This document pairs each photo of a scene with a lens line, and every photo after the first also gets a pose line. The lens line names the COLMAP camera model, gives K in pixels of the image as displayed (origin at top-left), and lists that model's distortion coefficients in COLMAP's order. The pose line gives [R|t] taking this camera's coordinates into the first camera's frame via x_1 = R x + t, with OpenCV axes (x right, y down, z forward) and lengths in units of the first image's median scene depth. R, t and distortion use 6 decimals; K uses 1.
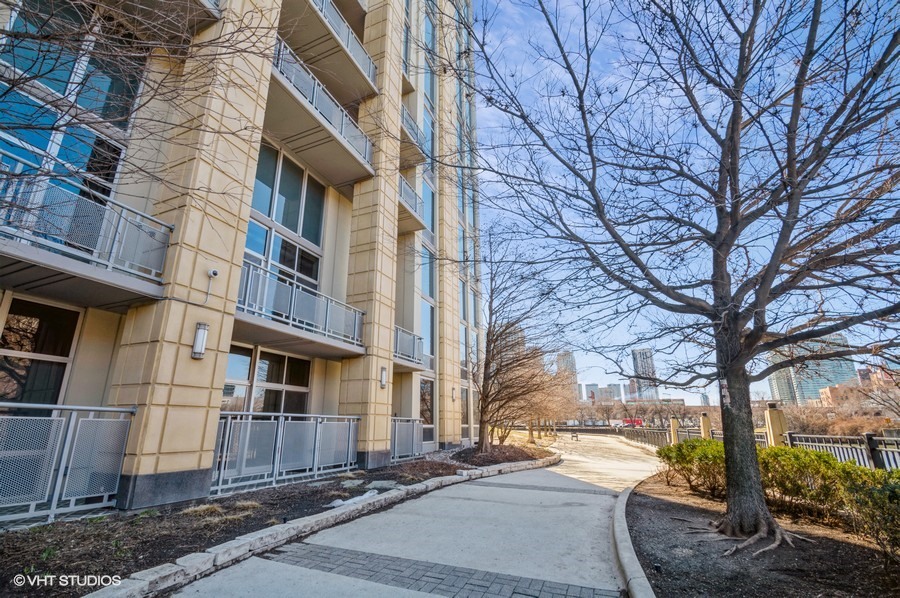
lens RADIAL K [[404.5, 0, 445.5], [0, 404.5, 301.7], [0, 0, 1]] dist [-0.002051, -0.001060]
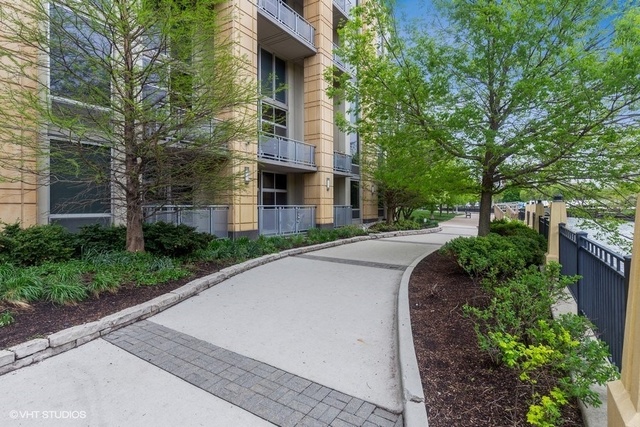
lens RADIAL K [[328.2, 0, 319.5], [0, 328.2, 203.2], [0, 0, 1]] dist [-0.000123, 0.000001]
pose [[0.986845, 0.001039, -0.161665, 0.038368], [0.045167, 0.958389, 0.281868, -0.131795], [0.155231, -0.285462, 0.945735, -0.363036]]
